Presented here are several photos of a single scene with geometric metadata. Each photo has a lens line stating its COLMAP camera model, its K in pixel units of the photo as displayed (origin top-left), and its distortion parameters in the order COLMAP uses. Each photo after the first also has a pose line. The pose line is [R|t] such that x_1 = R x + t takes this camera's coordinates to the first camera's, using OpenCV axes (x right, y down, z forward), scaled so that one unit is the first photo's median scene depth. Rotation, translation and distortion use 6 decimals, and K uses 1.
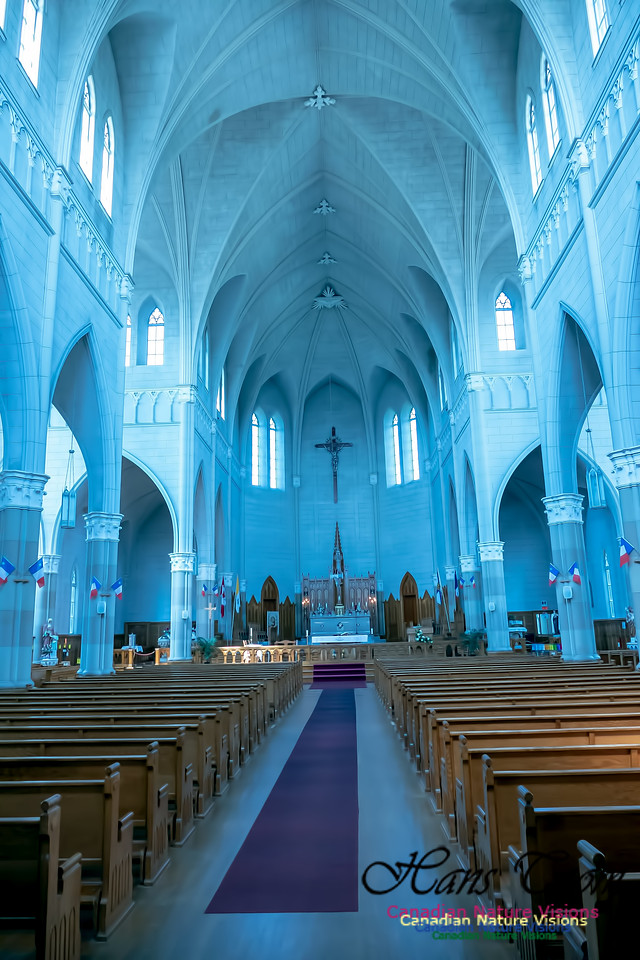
lens RADIAL K [[689.8, 0, 320.0], [0, 689.8, 480.0], [0, 0, 1]] dist [-0.013680, 0.004937]
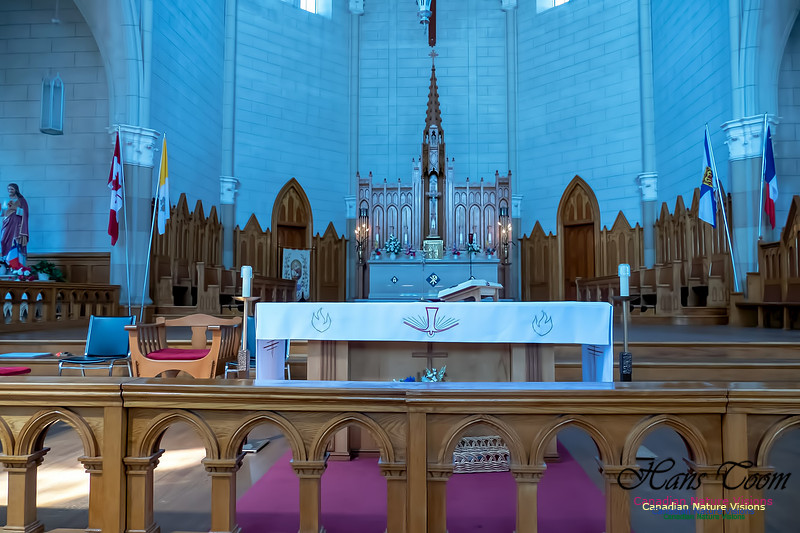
lens RADIAL K [[593.7, 0, 400.0], [0, 593.7, 266.5], [0, 0, 1]] dist [-0.010910, -0.000868]
pose [[0.999265, 0.026927, -0.027288, 0.024501], [-0.022098, 0.986221, 0.163949, 0.193343], [0.031327, -0.163226, 0.986091, 0.857010]]
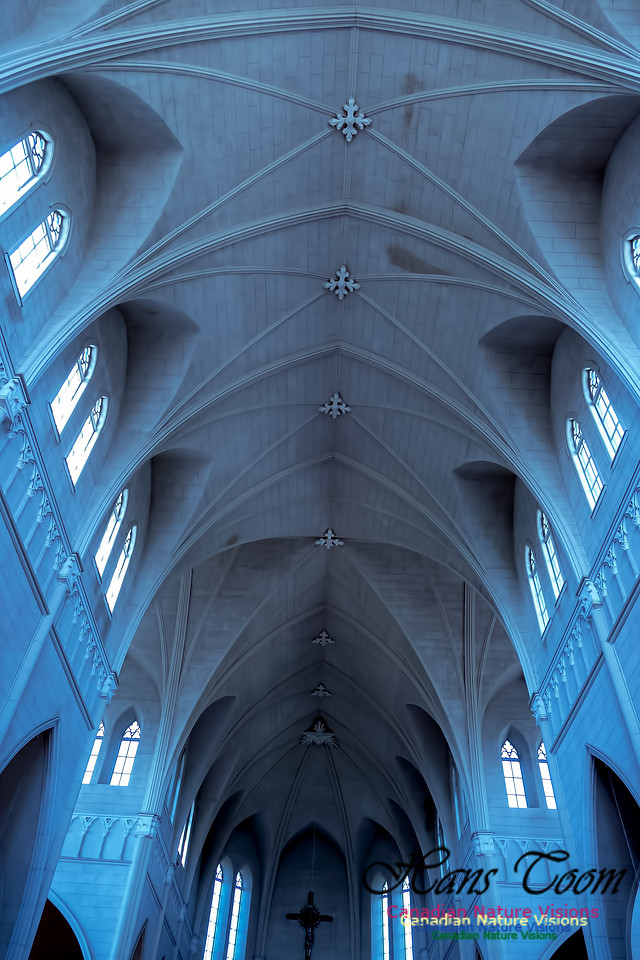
lens RADIAL K [[689.8, 0, 320.0], [0, 689.8, 480.0], [0, 0, 1]] dist [-0.013680, 0.004937]
pose [[0.995503, 0.093823, -0.013099, -0.009207], [-0.083801, 0.807686, -0.583628, 0.007959], [-0.044178, 0.582101, 0.811916, 0.051882]]
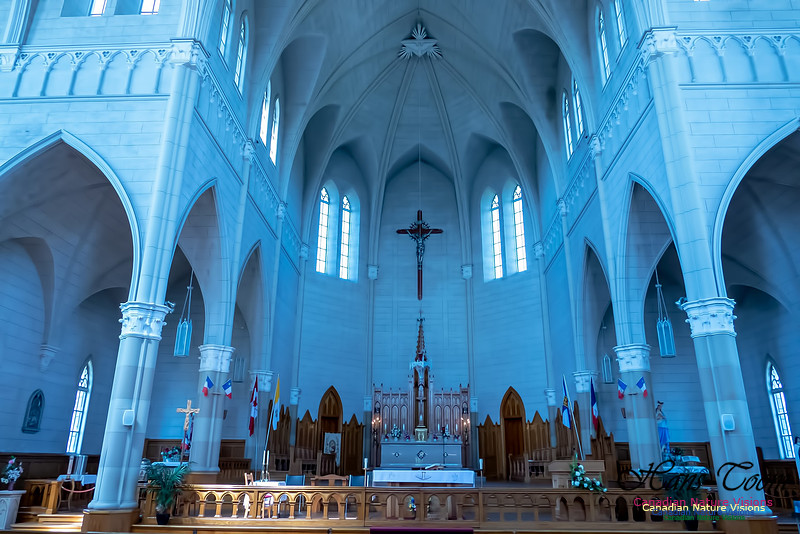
lens RADIAL K [[573.1, 0, 400.0], [0, 573.1, 267.0], [0, 0, 1]] dist [-0.014085, 0.004930]
pose [[0.999380, 0.033315, -0.011365, 0.009296], [-0.034400, 0.992812, -0.114634, 0.115411], [0.007464, 0.114954, 0.993343, 0.517815]]
